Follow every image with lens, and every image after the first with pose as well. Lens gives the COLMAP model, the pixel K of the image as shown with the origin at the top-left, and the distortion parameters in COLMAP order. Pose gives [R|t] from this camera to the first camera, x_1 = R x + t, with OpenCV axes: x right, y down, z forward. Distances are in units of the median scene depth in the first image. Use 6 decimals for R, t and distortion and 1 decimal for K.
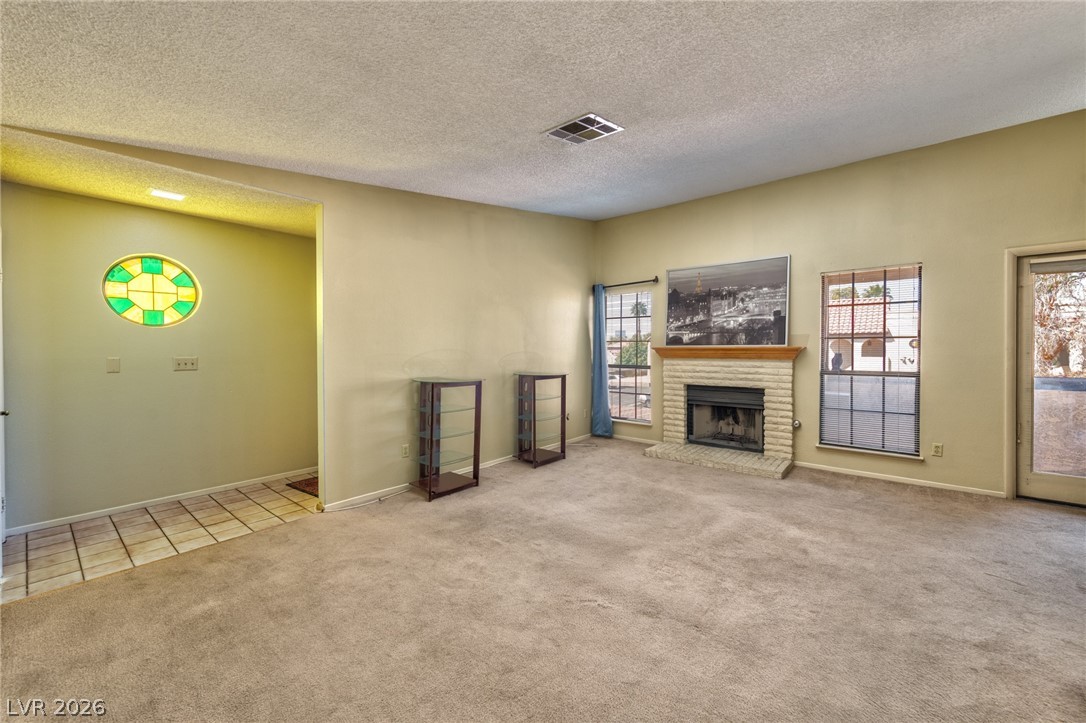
lens RADIAL K [[421.1, 0, 544.2], [0, 421.1, 354.9], [0, 0, 1]] dist [0.014361, -0.000322]
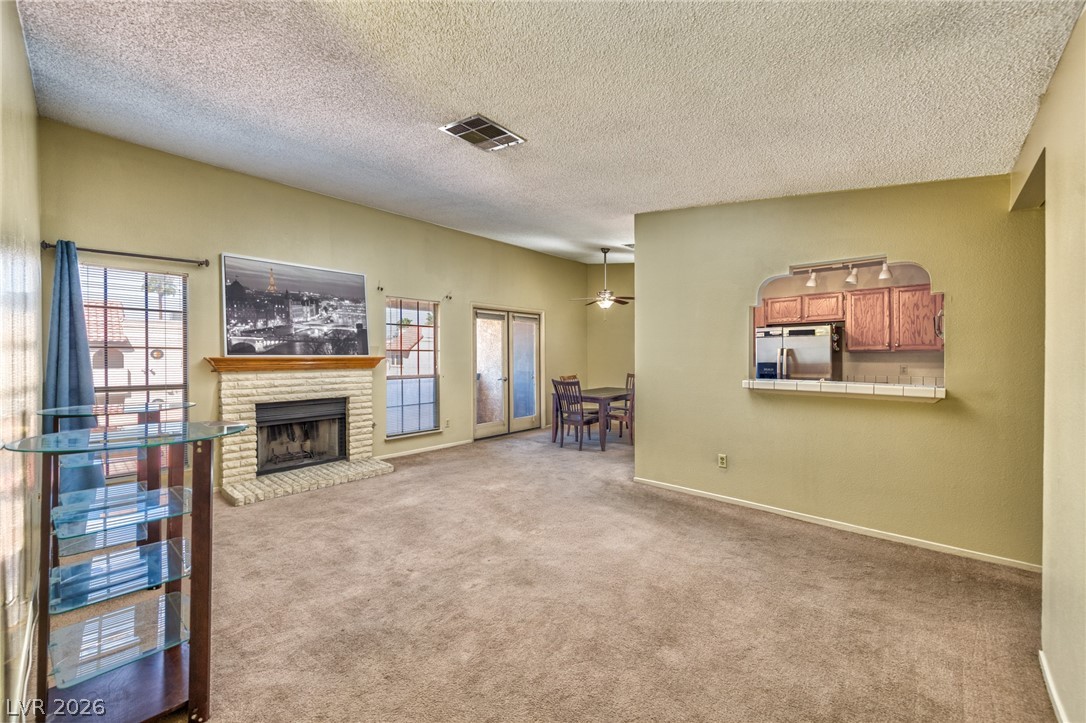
lens RADIAL K [[421.1, 0, 546.3], [0, 421.1, 357.0], [0, 0, 1]] dist [0.014361, -0.000322]
pose [[0.049293, 0.001352, 0.998783, -0.476581], [0.018564, 0.999825, -0.002270, -0.006955], [-0.998612, 0.018653, 0.049259, 0.438275]]
